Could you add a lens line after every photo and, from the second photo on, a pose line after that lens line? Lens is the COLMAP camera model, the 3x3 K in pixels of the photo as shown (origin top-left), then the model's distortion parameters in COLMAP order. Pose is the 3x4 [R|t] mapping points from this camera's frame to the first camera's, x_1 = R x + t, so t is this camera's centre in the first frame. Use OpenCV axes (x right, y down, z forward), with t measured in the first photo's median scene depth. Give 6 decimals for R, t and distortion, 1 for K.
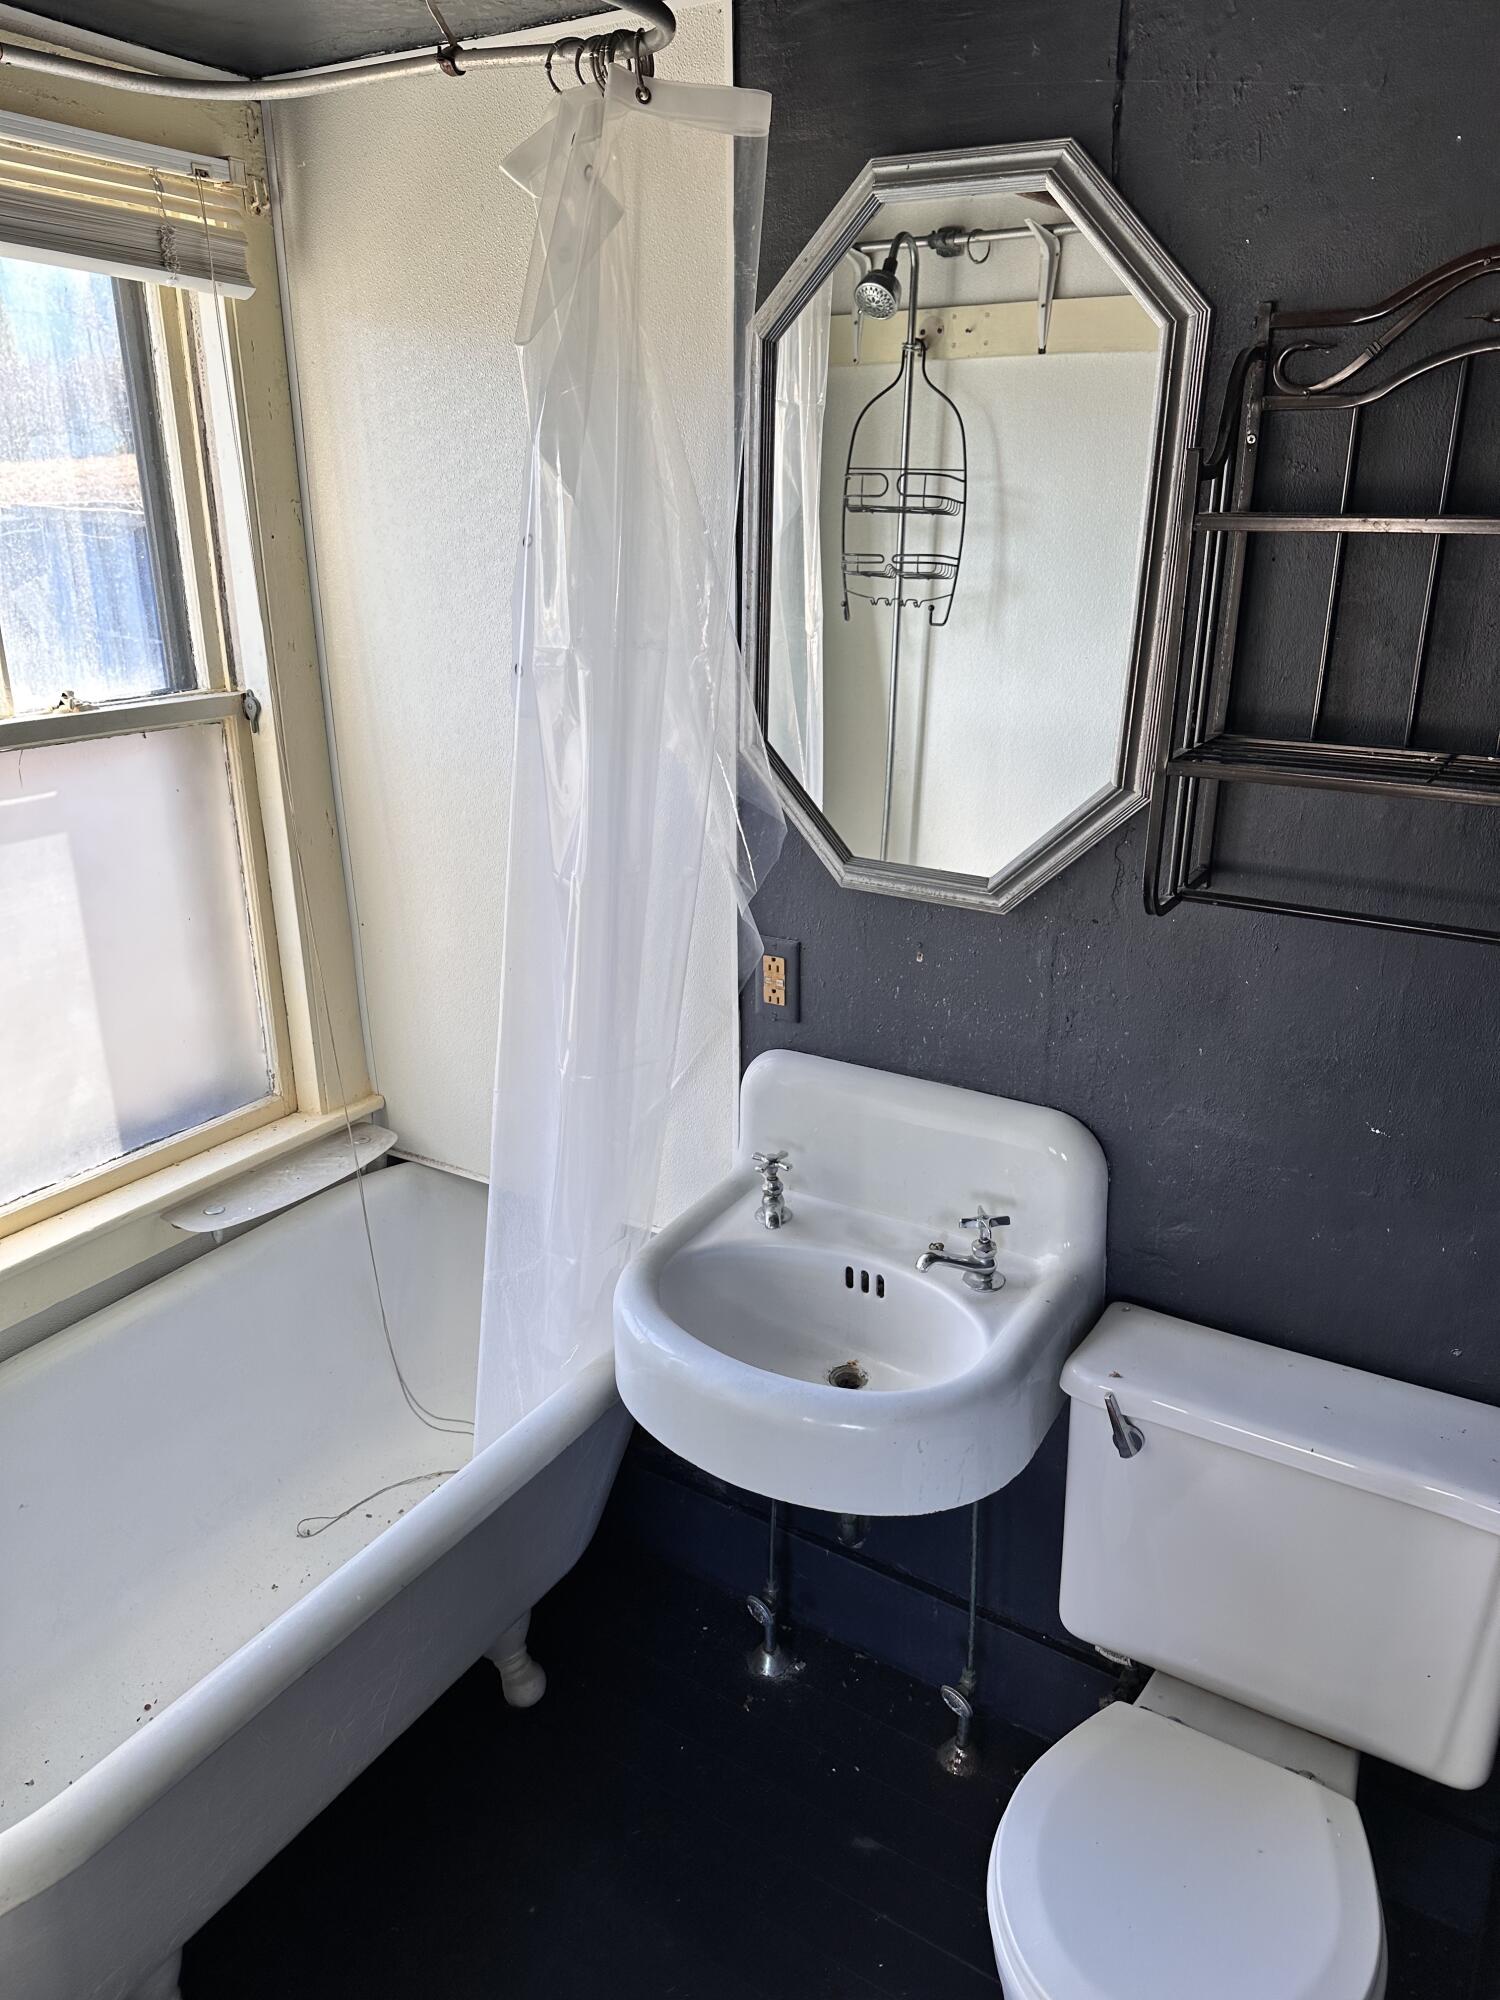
lens RADIAL K [[1414.1, 0, 750.0], [0, 1414.1, 1000.0], [0, 0, 1]] dist [0.095990, -0.103052]
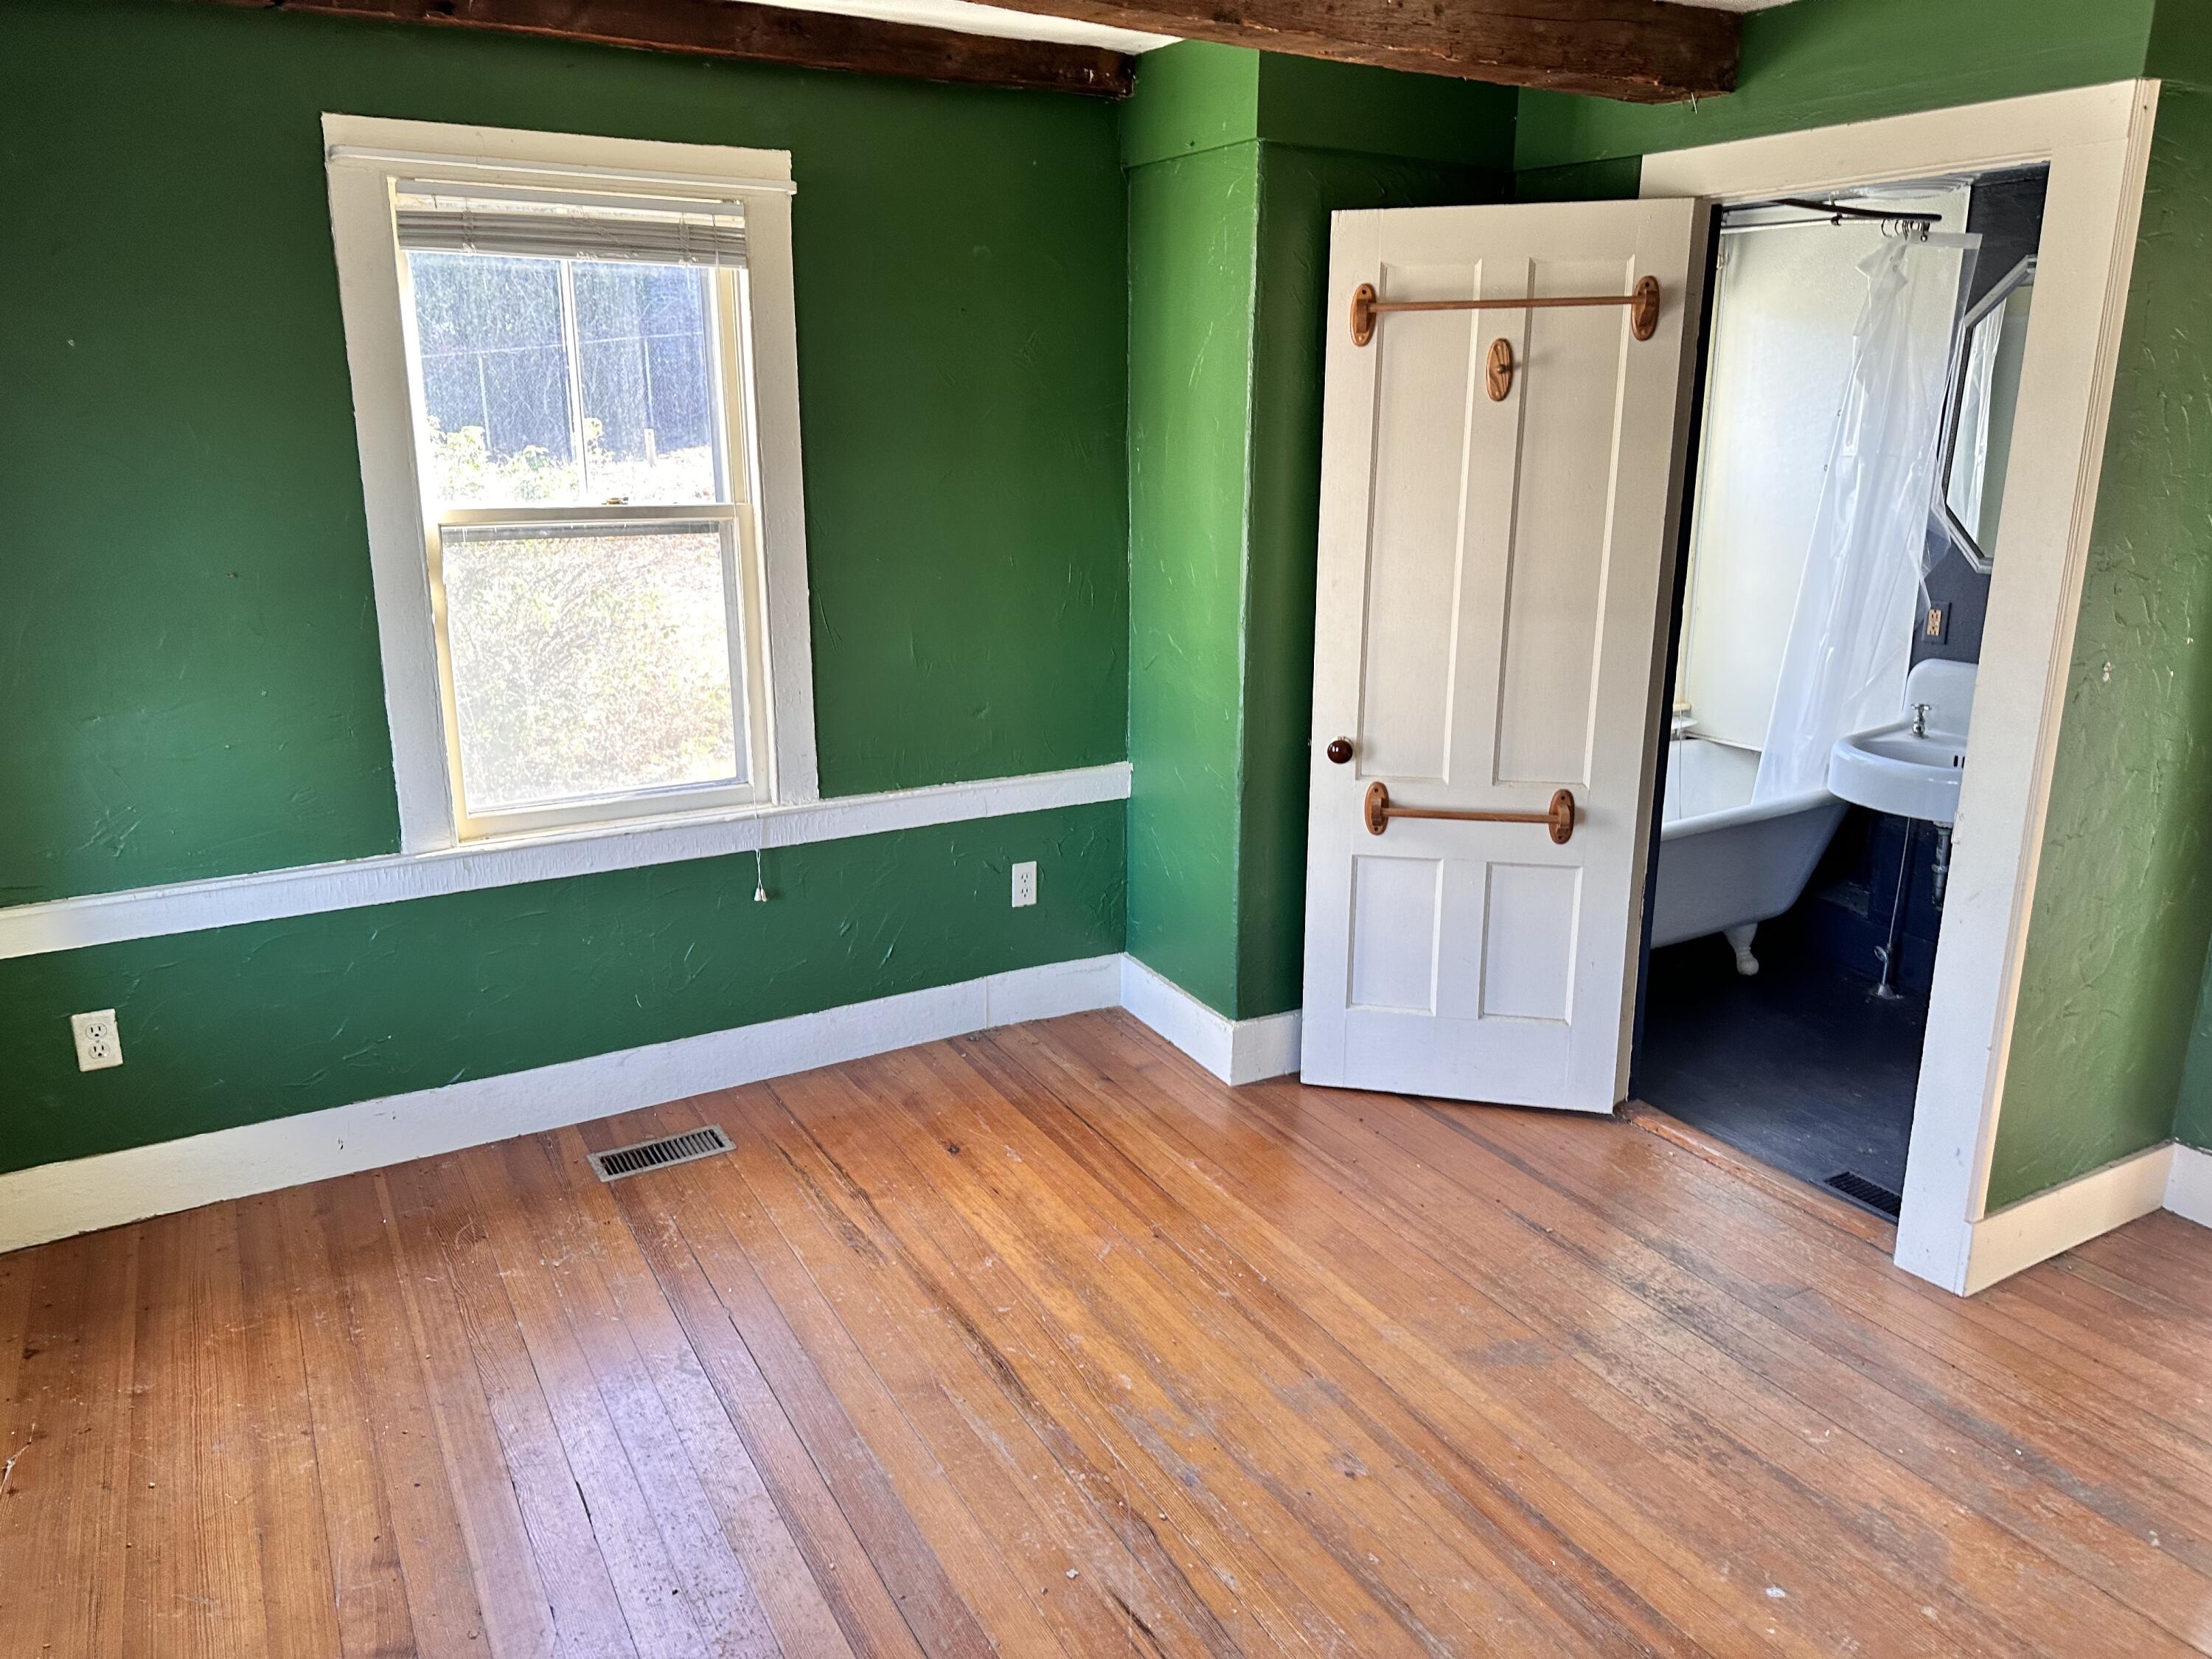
lens RADIAL K [[1564.0, 0, 1106.0], [0, 1564.0, 829.5], [0, 0, 1]] dist [0.095990, -0.103052]
pose [[0.881902, 0.119177, -0.456120, 0.051275], [-0.148902, 0.988408, -0.029645, 0.568840], [0.447300, 0.094061, 0.889424, -1.677077]]
